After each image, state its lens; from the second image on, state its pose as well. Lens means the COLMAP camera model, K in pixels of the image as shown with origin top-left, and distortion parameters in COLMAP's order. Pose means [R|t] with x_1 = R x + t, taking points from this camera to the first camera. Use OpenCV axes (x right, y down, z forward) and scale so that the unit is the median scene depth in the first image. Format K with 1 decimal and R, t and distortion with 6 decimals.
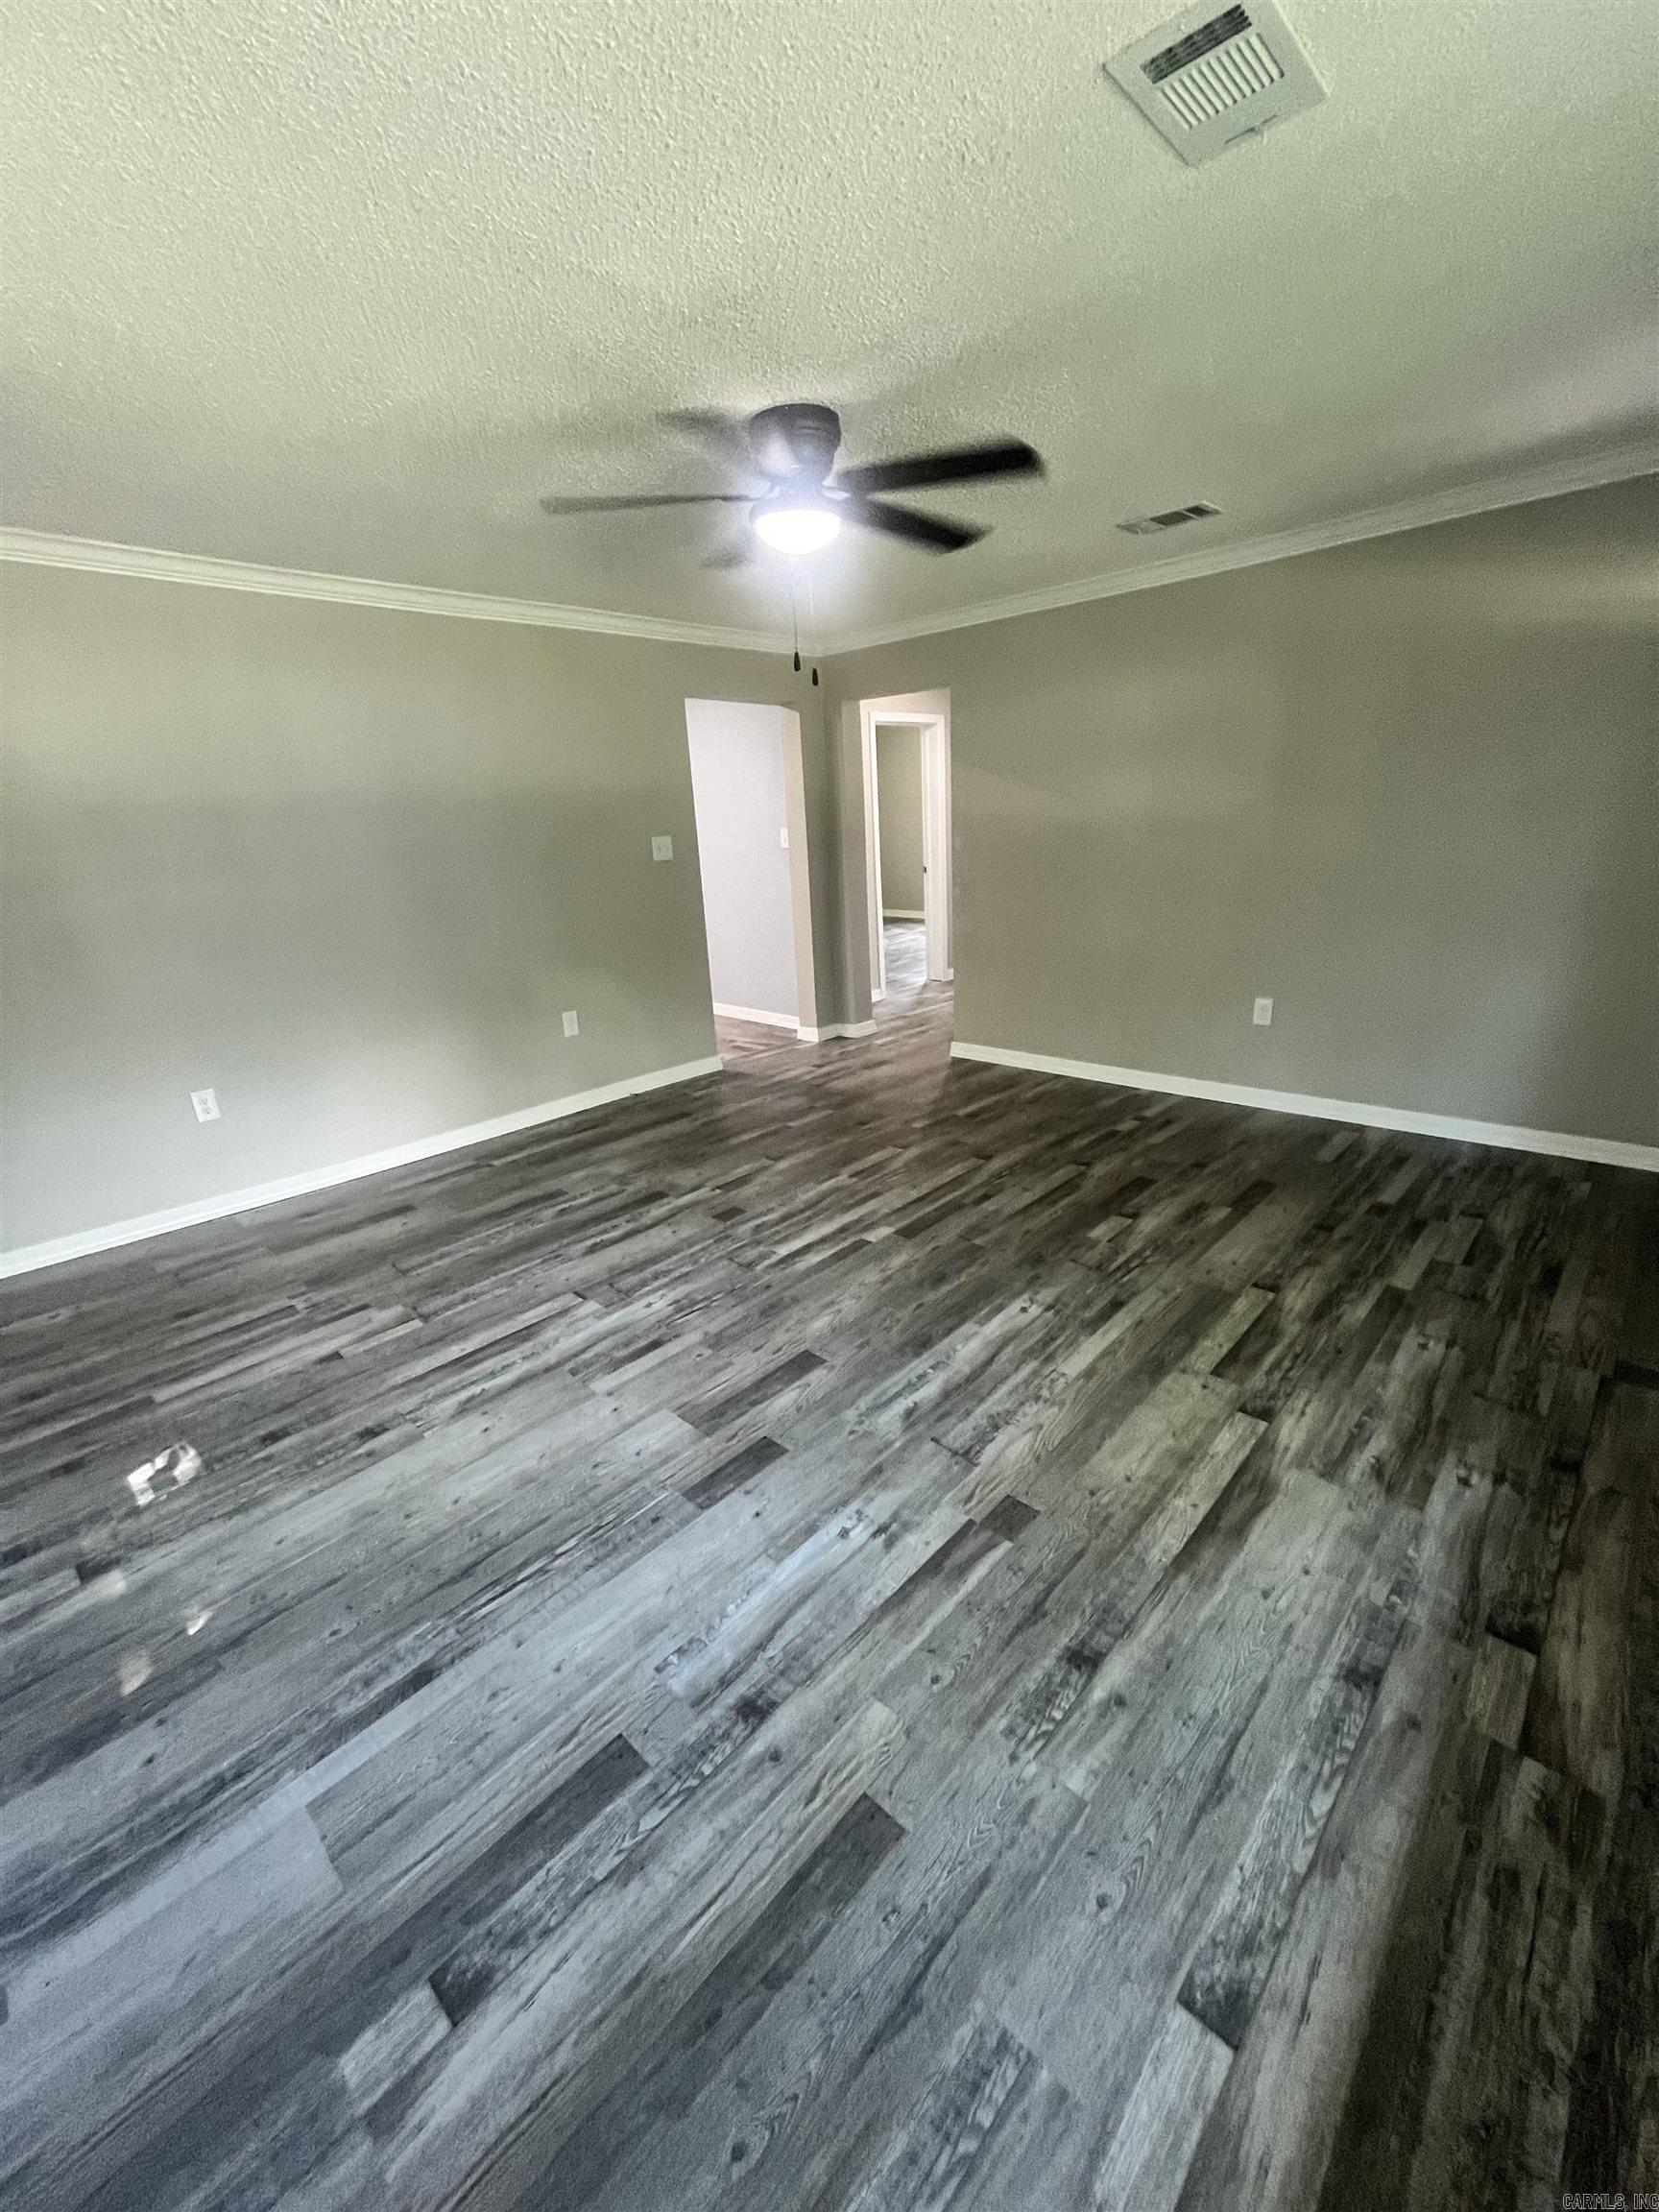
lens RADIAL K [[888.8, 0, 820.5], [0, 888.8, 1110.7], [0, 0, 1]] dist [-0.000660, -0.000644]
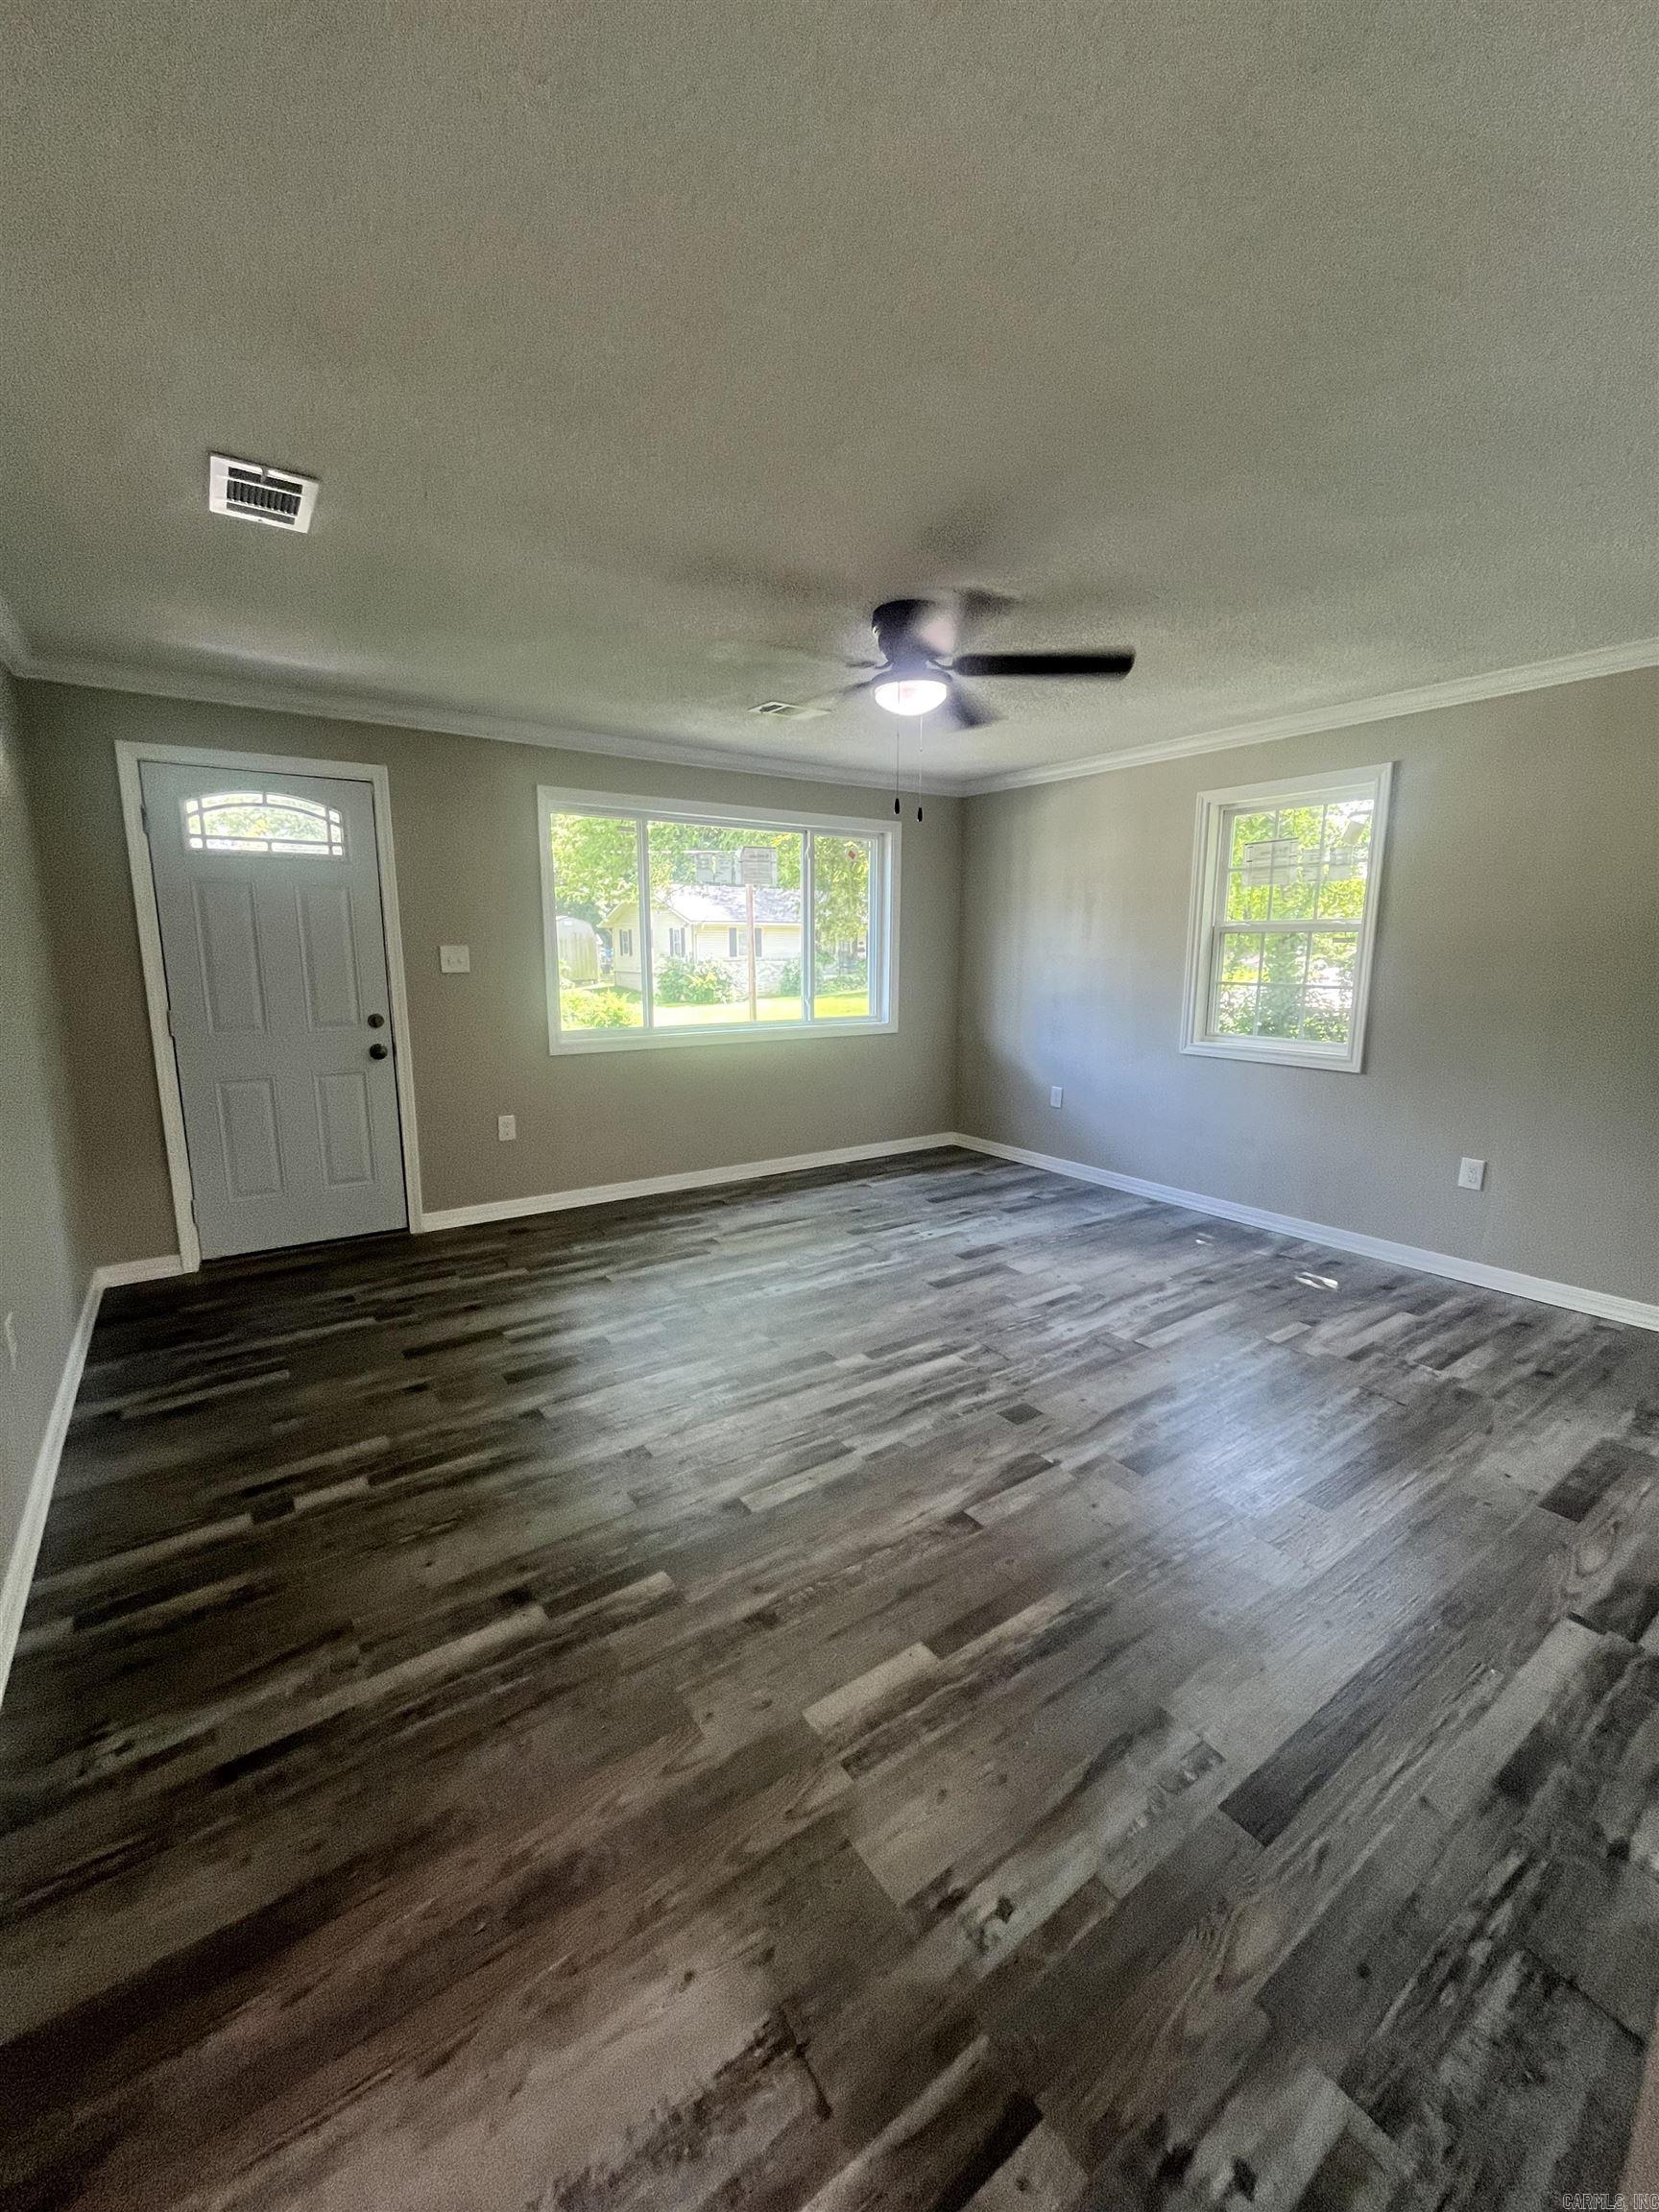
lens RADIAL K [[888.8, 0, 835.5], [0, 888.8, 1101.8], [0, 0, 1]] dist [-0.000660, -0.000644]
pose [[-0.982356, 0.018009, 0.186152, -0.118655], [0.105234, 0.876057, 0.470584, -0.663113], [-0.154605, 0.481871, -0.862495, 2.012857]]
